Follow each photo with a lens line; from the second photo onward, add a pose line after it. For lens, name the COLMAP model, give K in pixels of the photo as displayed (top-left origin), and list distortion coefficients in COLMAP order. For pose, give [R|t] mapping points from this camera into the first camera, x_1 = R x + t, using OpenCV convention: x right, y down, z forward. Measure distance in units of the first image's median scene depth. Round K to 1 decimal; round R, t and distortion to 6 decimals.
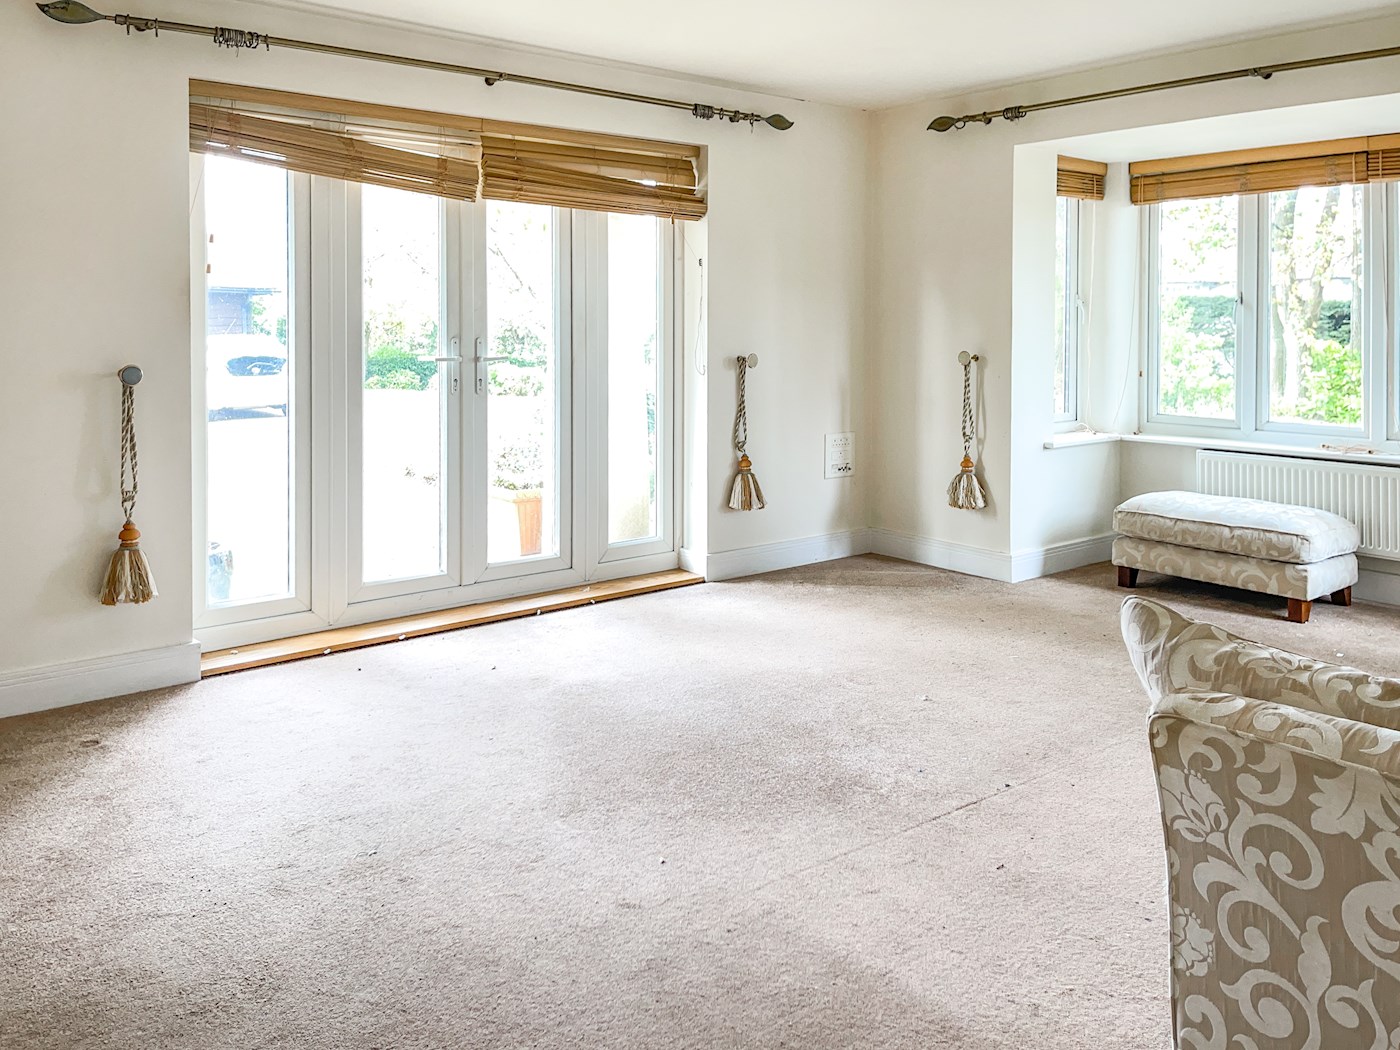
lens RADIAL K [[1070.4, 0, 703.5], [0, 1070.4, 530.3], [0, 0, 1]] dist [0.003882, -0.005630]
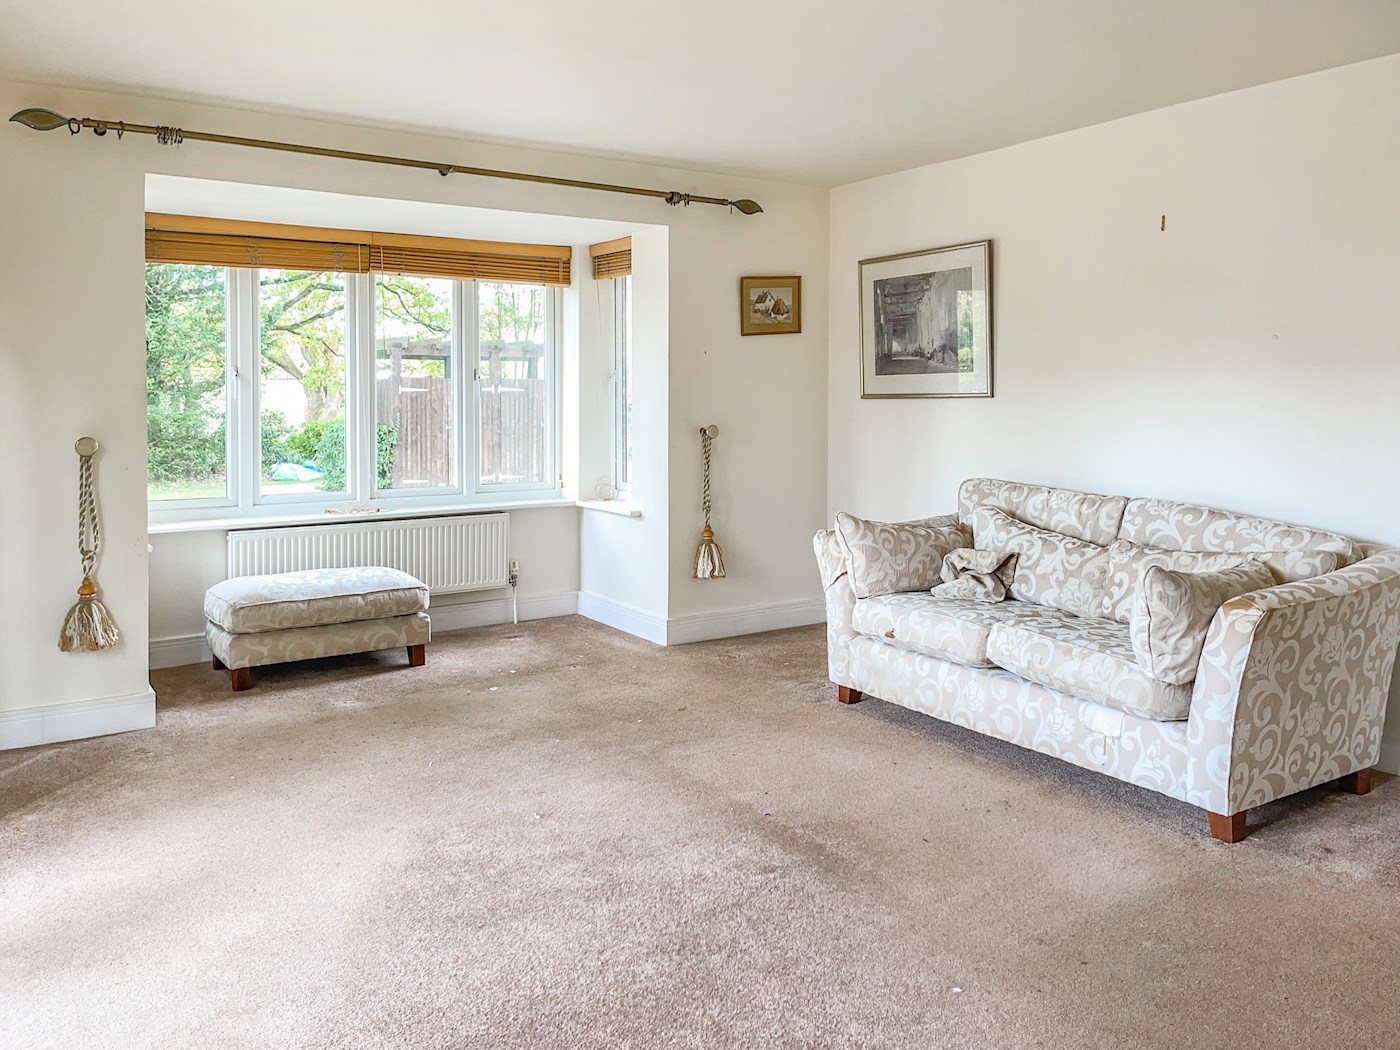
lens RADIAL K [[1054.8, 0, 698.9], [0, 1054.8, 553.4], [0, 0, 1]] dist [0.007610, -0.000506]
pose [[0.105627, -0.154052, 0.982401, -0.467243], [0.192523, 0.972403, 0.131784, -0.114202], [-0.975591, 0.175215, 0.132371, 0.552630]]
